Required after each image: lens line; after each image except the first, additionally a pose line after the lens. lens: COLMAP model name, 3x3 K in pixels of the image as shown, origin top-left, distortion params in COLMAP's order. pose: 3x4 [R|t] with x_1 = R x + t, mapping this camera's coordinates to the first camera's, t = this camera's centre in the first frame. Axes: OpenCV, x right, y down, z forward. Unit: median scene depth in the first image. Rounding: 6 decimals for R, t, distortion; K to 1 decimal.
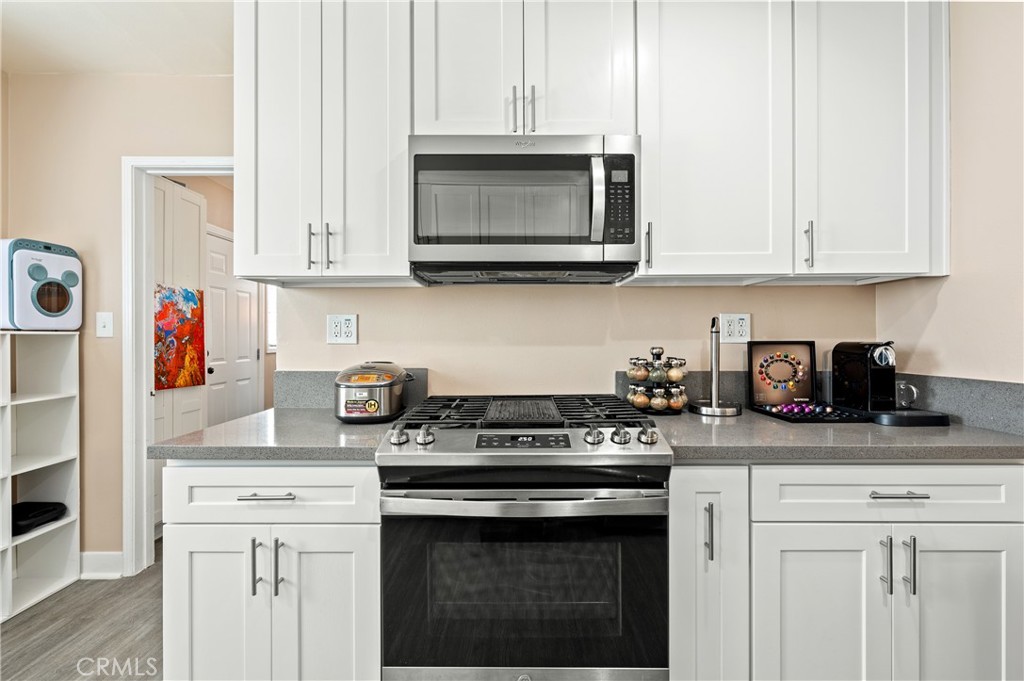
lens RADIAL K [[460.0, 0, 512.7], [0, 460.0, 333.4], [0, 0, 1]] dist [-0.000459, 0.000345]
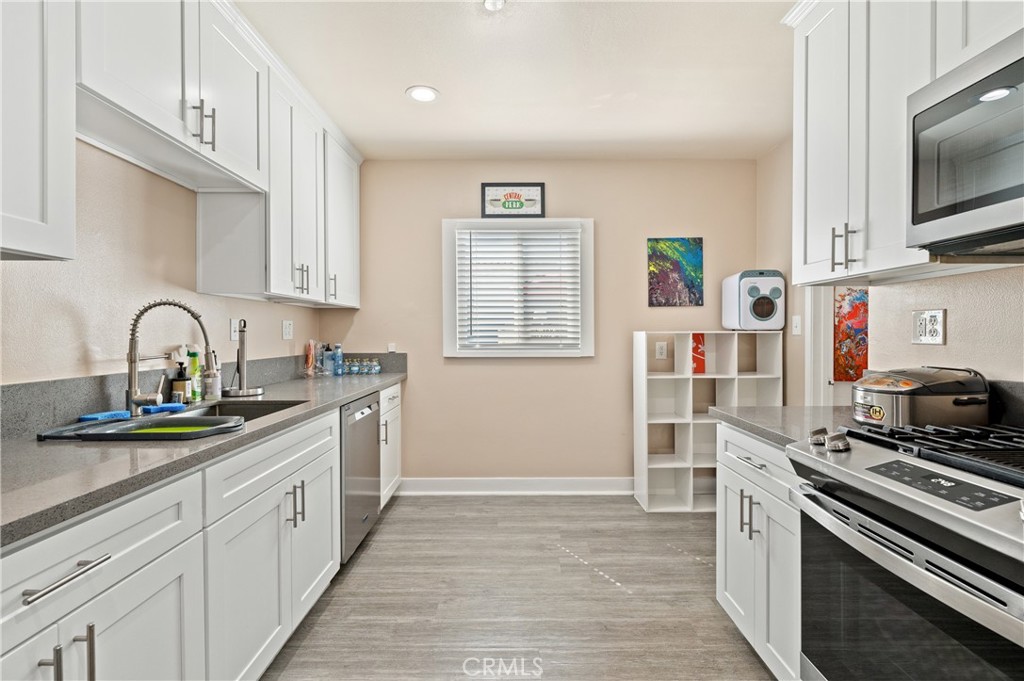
lens RADIAL K [[460.0, 0, 512.7], [0, 460.0, 333.4], [0, 0, 1]] dist [-0.000459, 0.000345]
pose [[0.016110, 0.000006, -0.999870, 0.441194], [0.011147, 0.999938, 0.000186, -0.005935], [0.999808, -0.011149, 0.016109, 0.193377]]
